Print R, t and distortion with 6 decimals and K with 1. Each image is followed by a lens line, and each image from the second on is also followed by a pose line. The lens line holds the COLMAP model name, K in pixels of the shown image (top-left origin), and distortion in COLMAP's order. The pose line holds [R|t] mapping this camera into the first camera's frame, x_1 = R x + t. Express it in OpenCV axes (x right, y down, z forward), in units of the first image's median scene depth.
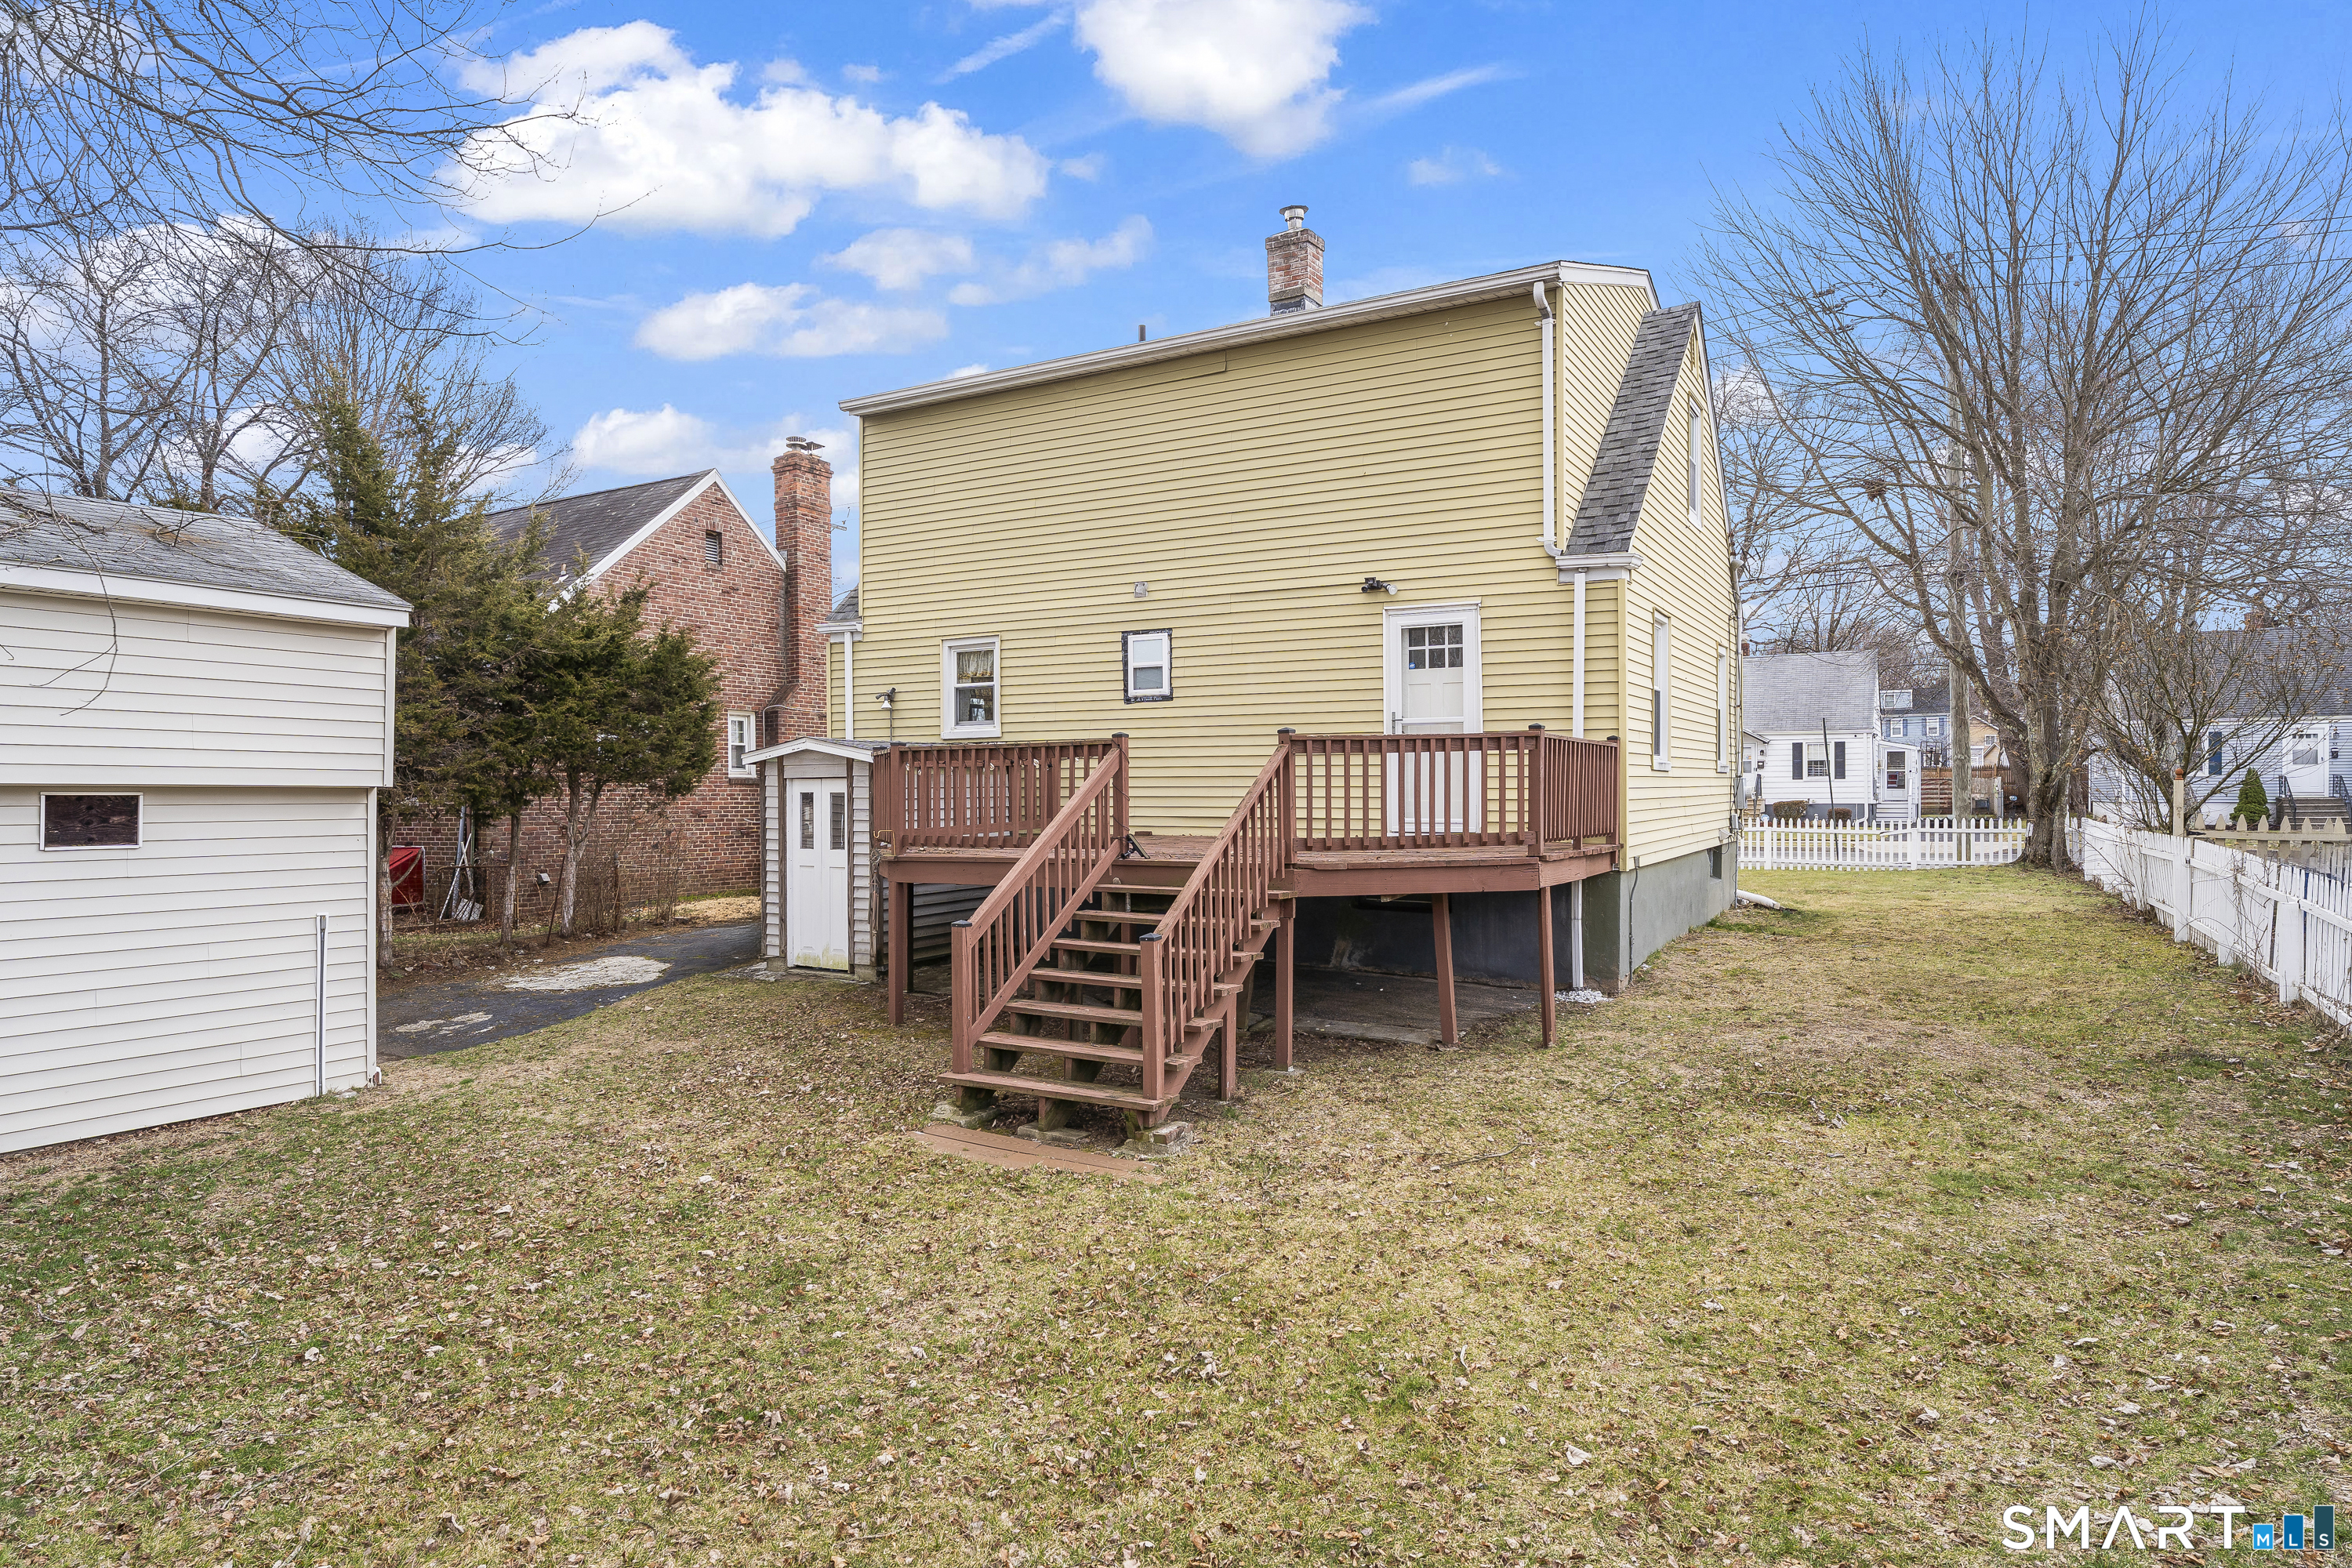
lens RADIAL K [[1370.0, 0, 1176.0], [0, 1370.0, 784.0], [0, 0, 1]] dist [-0.008255, -0.000879]
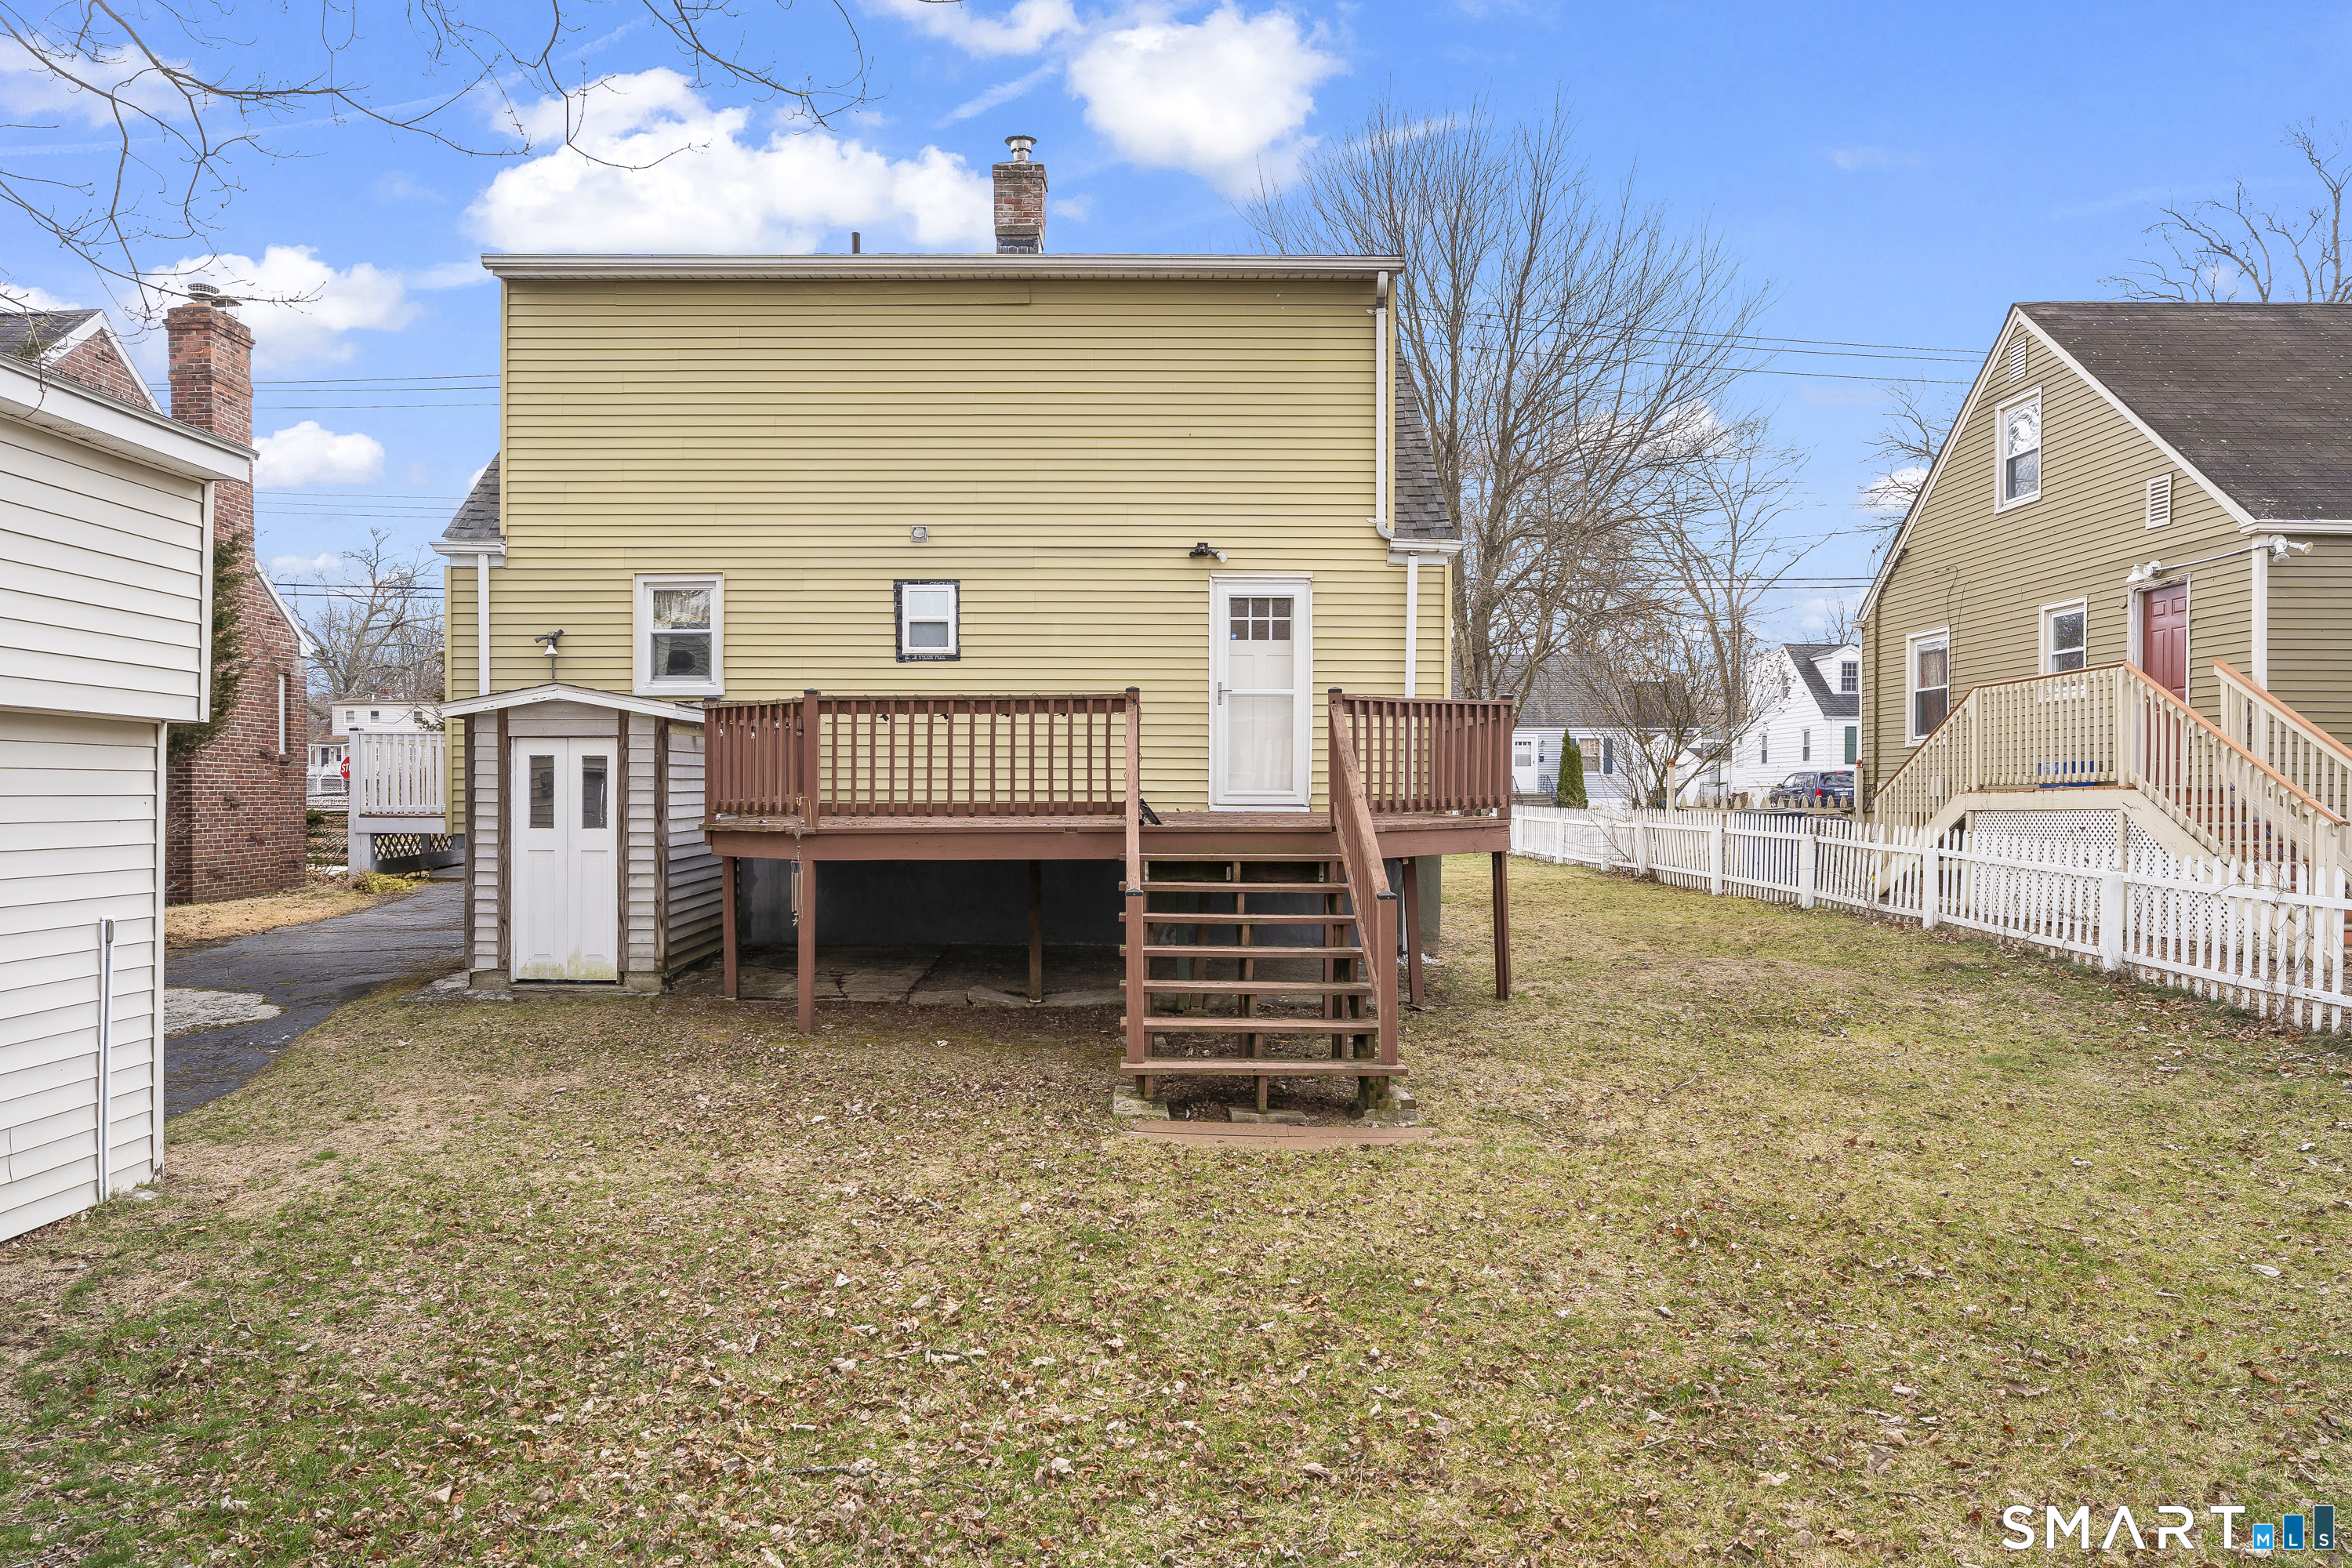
lens RADIAL K [[1433.9, 0, 1172.7], [0, 1433.9, 795.9], [0, 0, 1]] dist [-0.005097, 0.003204]
pose [[0.865610, 0.002020, 0.500715, -0.363193], [-0.006893, 0.999945, 0.007882, 0.020090], [-0.500672, -0.010274, 0.865576, 0.117419]]
